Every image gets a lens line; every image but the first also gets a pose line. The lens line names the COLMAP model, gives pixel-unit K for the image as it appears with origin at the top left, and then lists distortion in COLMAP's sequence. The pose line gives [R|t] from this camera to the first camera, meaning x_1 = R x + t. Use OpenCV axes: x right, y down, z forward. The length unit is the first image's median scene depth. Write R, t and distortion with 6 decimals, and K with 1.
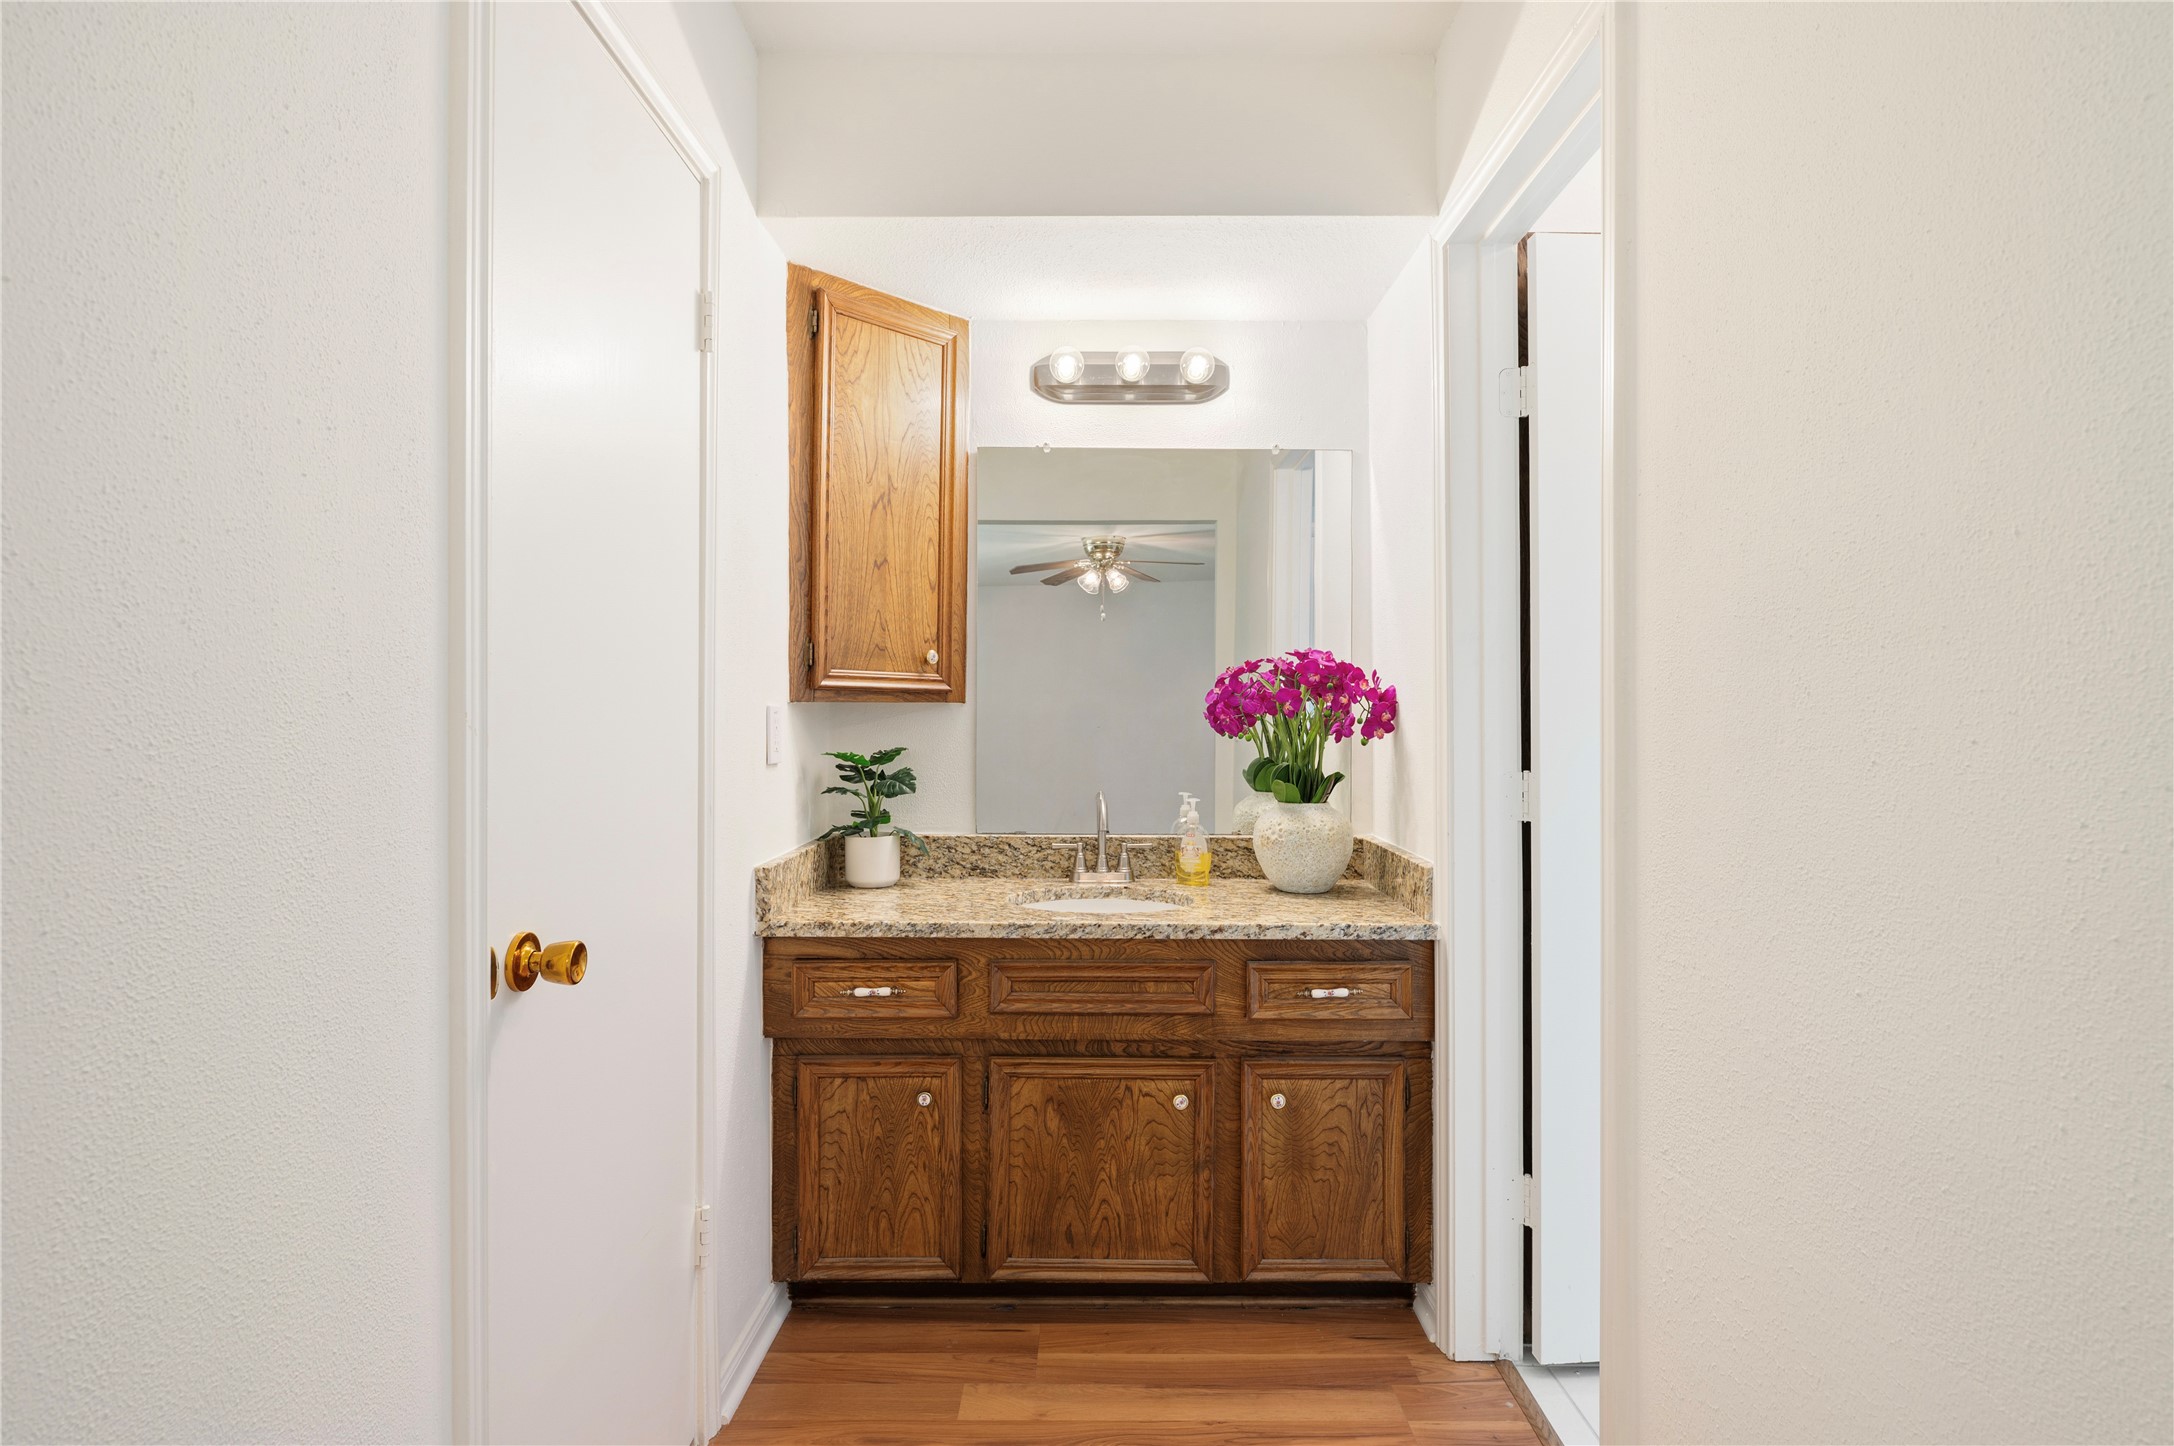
lens RADIAL K [[1093.2, 0, 1090.5], [0, 1093.2, 711.3], [0, 0, 1]] dist [0.001868, 0.000061]
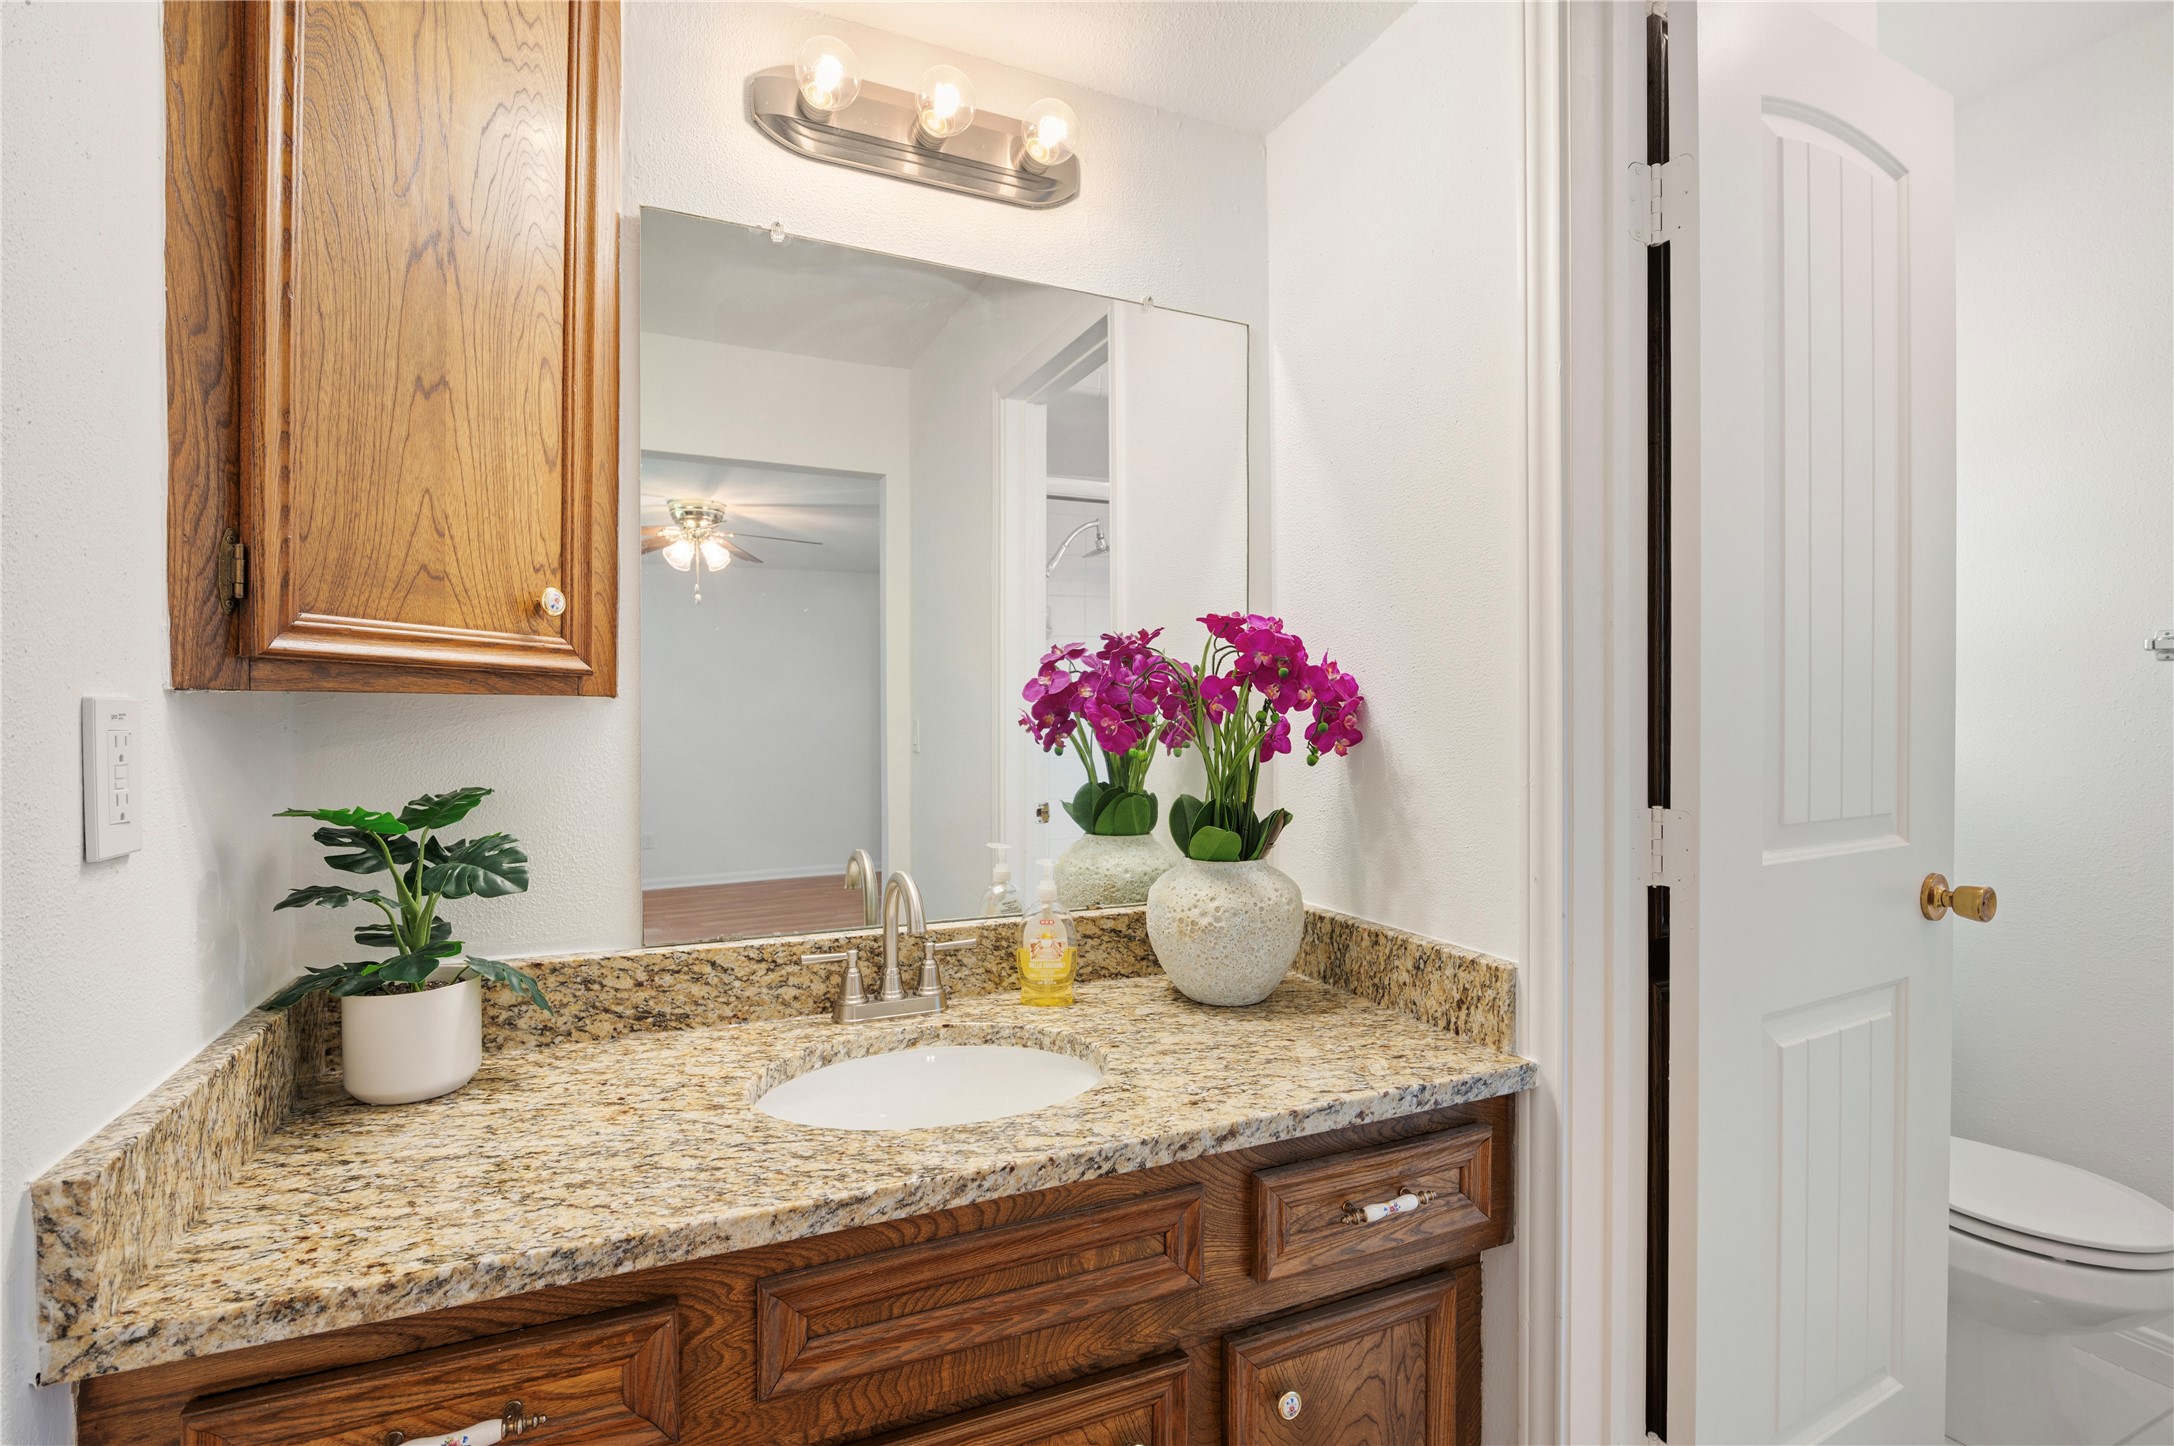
lens RADIAL K [[1008.9, 0, 1080.1], [0, 1008.9, 726.7], [0, 0, 1]] dist [-0.005160, -0.000781]
pose [[0.906702, -0.006133, 0.421727, -0.129916], [0.000733, 0.999916, 0.012963, 0.000338], [-0.421771, -0.011445, 0.906630, 0.527610]]
